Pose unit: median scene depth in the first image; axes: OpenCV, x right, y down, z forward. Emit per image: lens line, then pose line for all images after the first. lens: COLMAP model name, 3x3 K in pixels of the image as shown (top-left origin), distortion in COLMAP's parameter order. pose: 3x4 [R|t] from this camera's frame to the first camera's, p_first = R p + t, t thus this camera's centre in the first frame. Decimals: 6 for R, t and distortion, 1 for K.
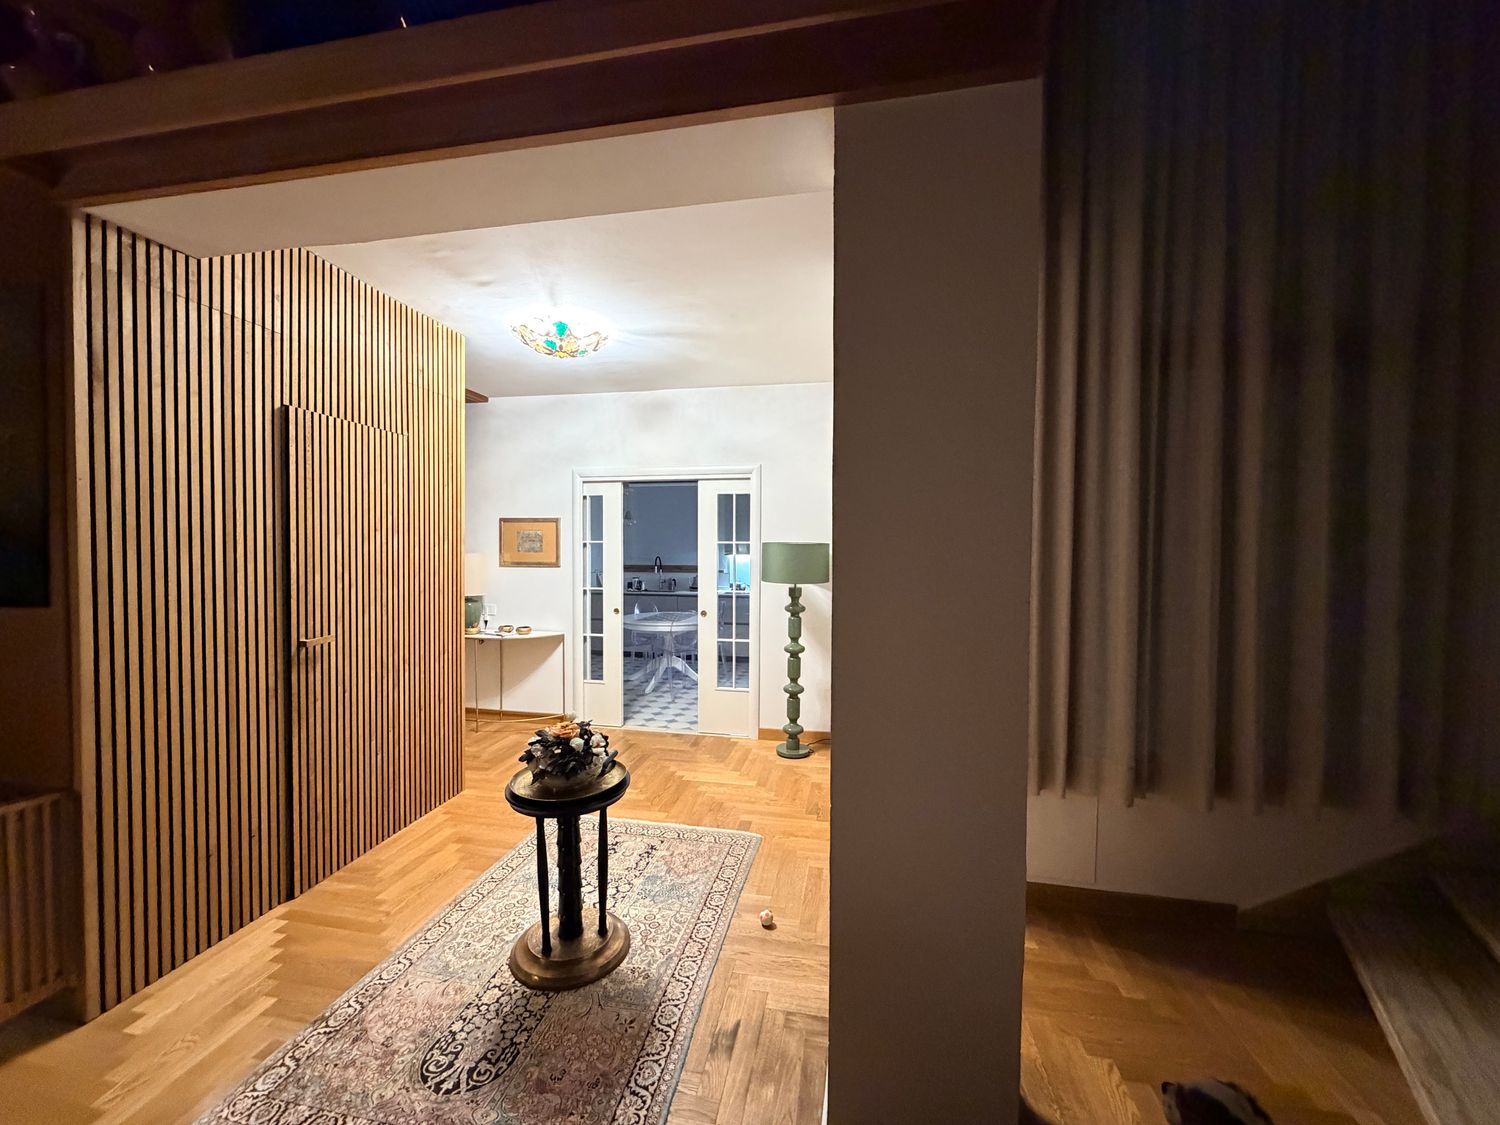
lens RADIAL K [[597.3, 0, 746.1], [0, 597.3, 562.6], [0, 0, 1]] dist [0.000907, -0.000013]
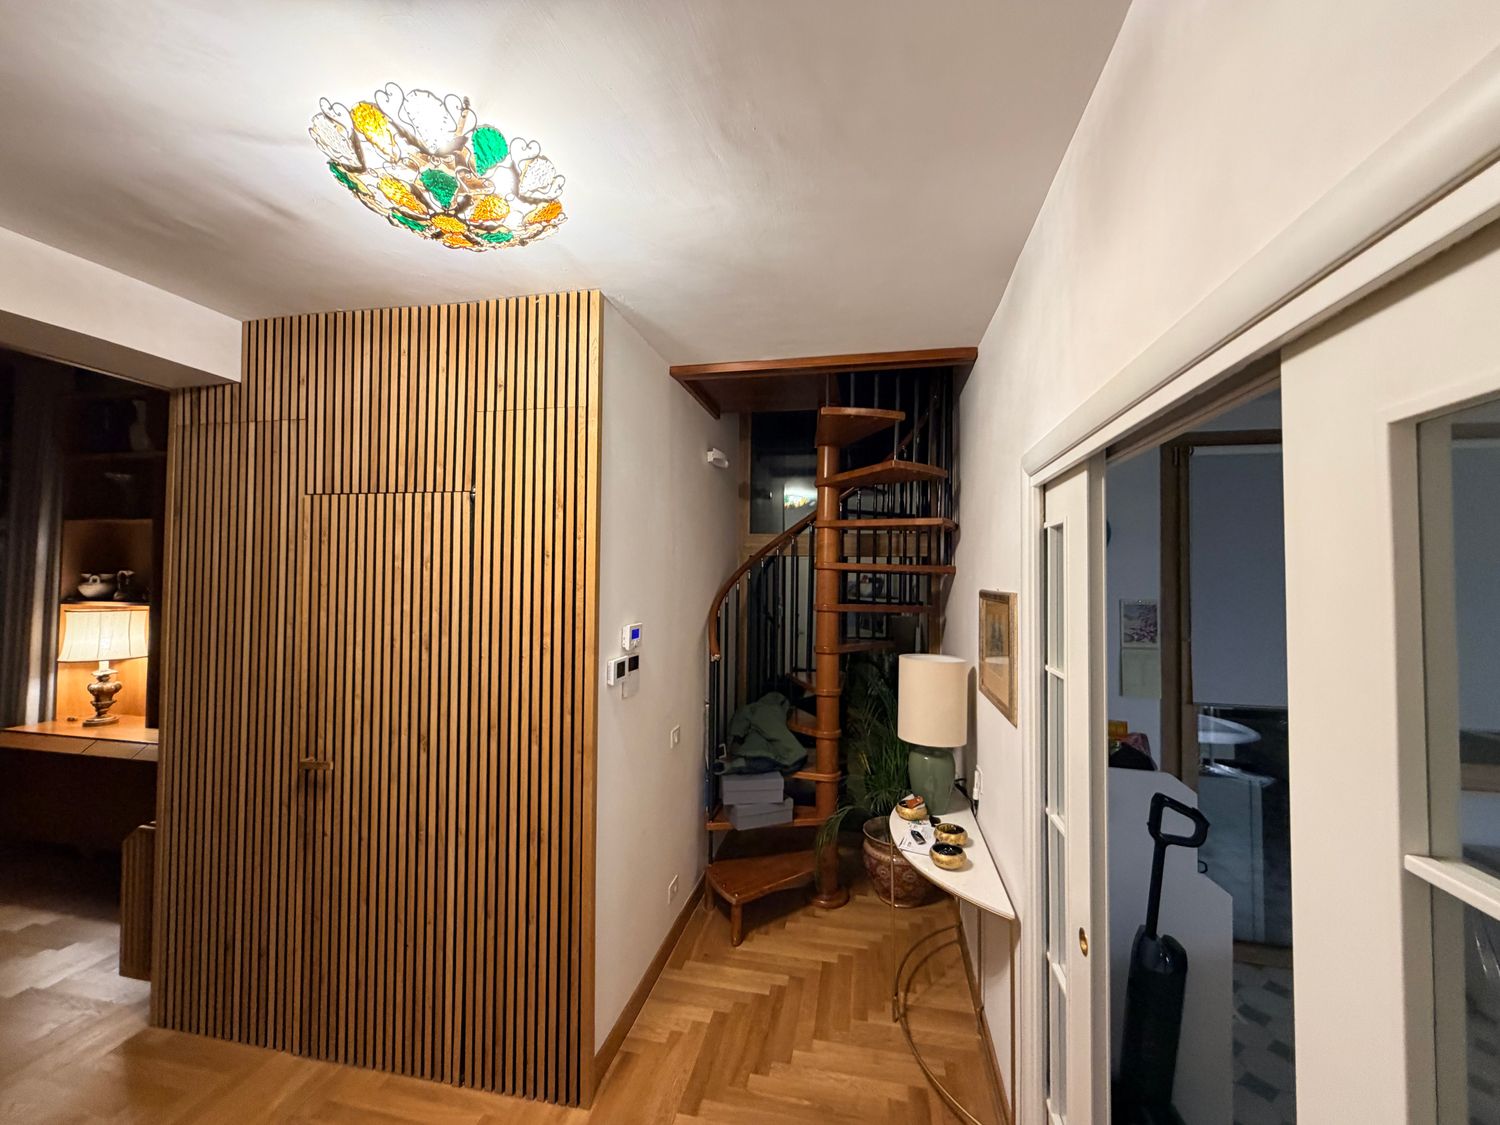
lens RADIAL K [[595.4, 0, 747.8], [0, 595.4, 562.5], [0, 0, 1]] dist [0.001260, 0.000024]
pose [[-0.012824, -0.029753, -0.999475, 0.068602], [-0.034059, 0.998990, -0.029302, -0.087367], [0.999338, 0.033665, -0.013825, 0.942831]]
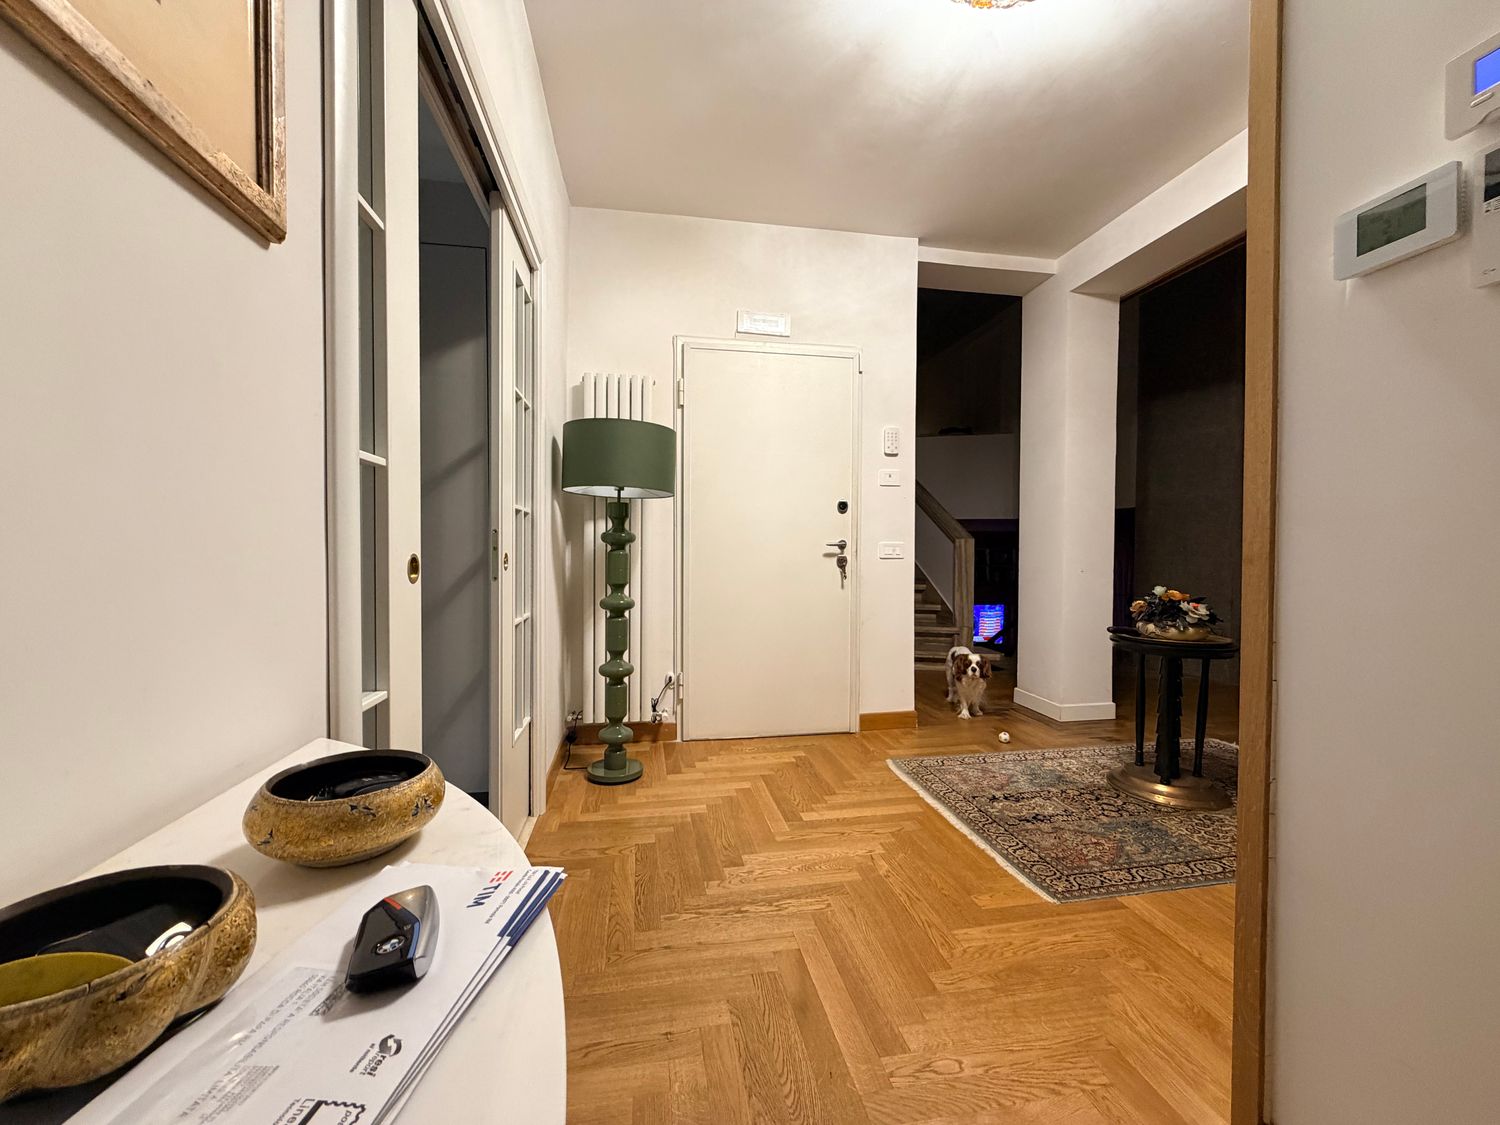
lens RADIAL K [[597.3, 0, 746.1], [0, 597.3, 562.6], [0, 0, 1]] dist [0.000907, -0.000013]
pose [[-0.360682, -0.026543, 0.932311, -0.528098], [0.016927, 0.999244, 0.034997, 0.081212], [-0.932535, 0.028404, -0.359960, 1.074385]]
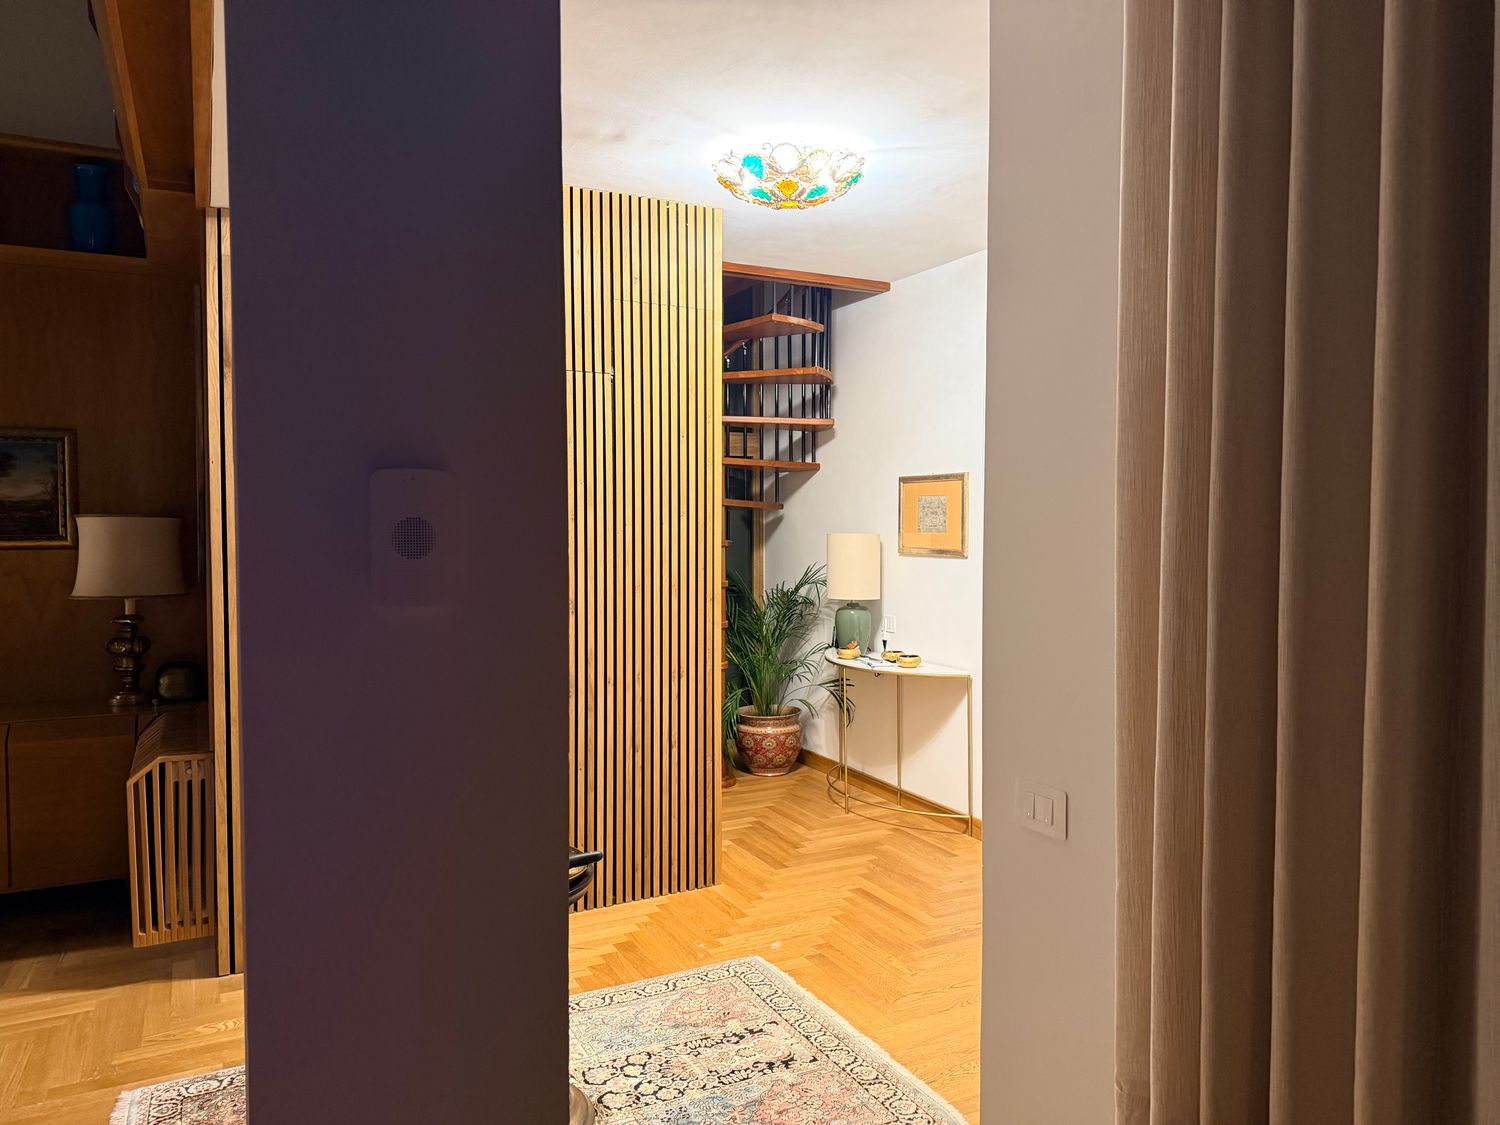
lens RADIAL K [[1047.6, 0, 757.2], [0, 1047.6, 562.0], [0, 0, 1]] dist [0.123886, -0.194886]
pose [[0.621889, 0.025686, -0.782684, 0.399833], [-0.015612, 0.999670, 0.020403, -0.007162], [0.782950, -0.000469, 0.622085, 0.239475]]
